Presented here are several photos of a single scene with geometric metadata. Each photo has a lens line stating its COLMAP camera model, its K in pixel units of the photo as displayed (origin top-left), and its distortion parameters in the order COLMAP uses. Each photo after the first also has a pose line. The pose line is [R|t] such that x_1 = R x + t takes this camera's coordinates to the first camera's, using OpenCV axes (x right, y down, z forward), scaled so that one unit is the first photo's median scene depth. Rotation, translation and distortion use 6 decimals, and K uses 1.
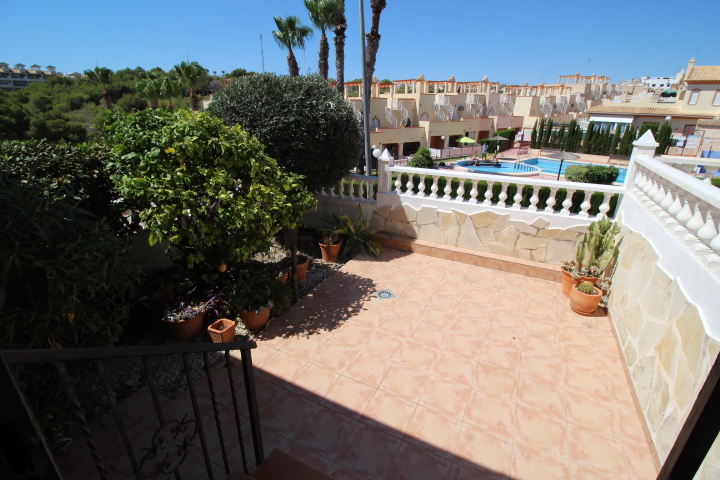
lens RADIAL K [[334.4, 0, 363.2], [0, 334.4, 234.4], [0, 0, 1]] dist [-0.009046, -0.007265]
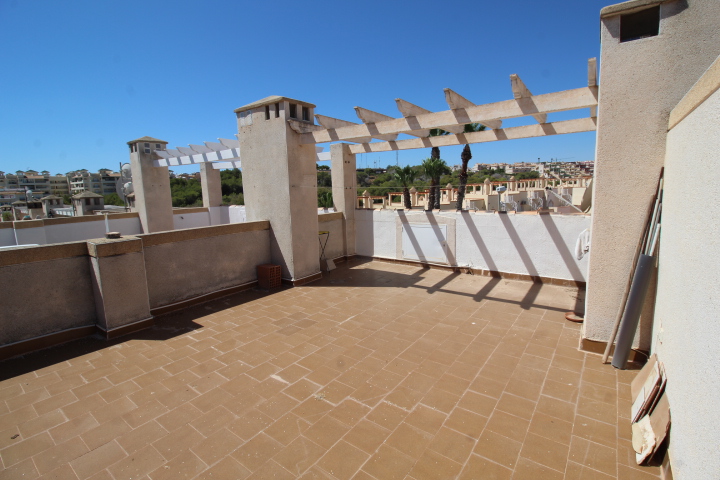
lens RADIAL K [[334.4, 0, 364.0], [0, 334.4, 234.5], [0, 0, 1]] dist [-0.009046, -0.007265]
pose [[0.987648, -0.025394, -0.154619, -0.101418], [-0.009035, 0.975910, -0.217988, -0.007612], [0.156430, 0.216692, 0.963626, -0.243063]]
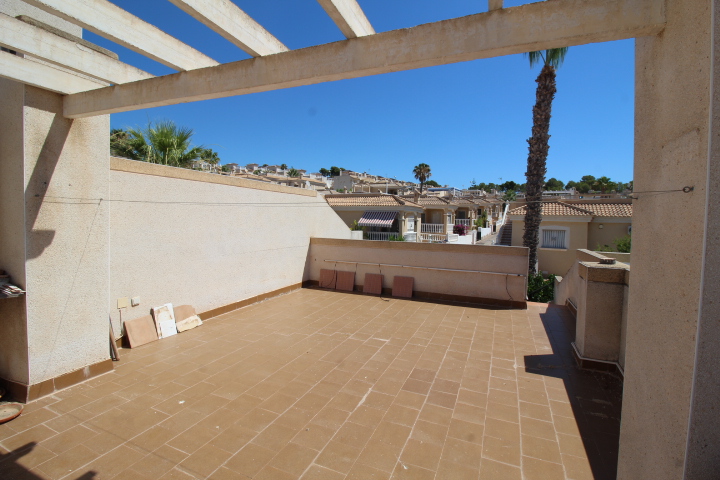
lens RADIAL K [[334.4, 0, 363.5], [0, 334.4, 237.9], [0, 0, 1]] dist [-0.009046, -0.007265]
pose [[-0.995465, -0.037273, -0.087520, -0.116681], [-0.069666, 0.912135, 0.403927, -0.070281], [0.064774, 0.408193, -0.910595, -0.071340]]
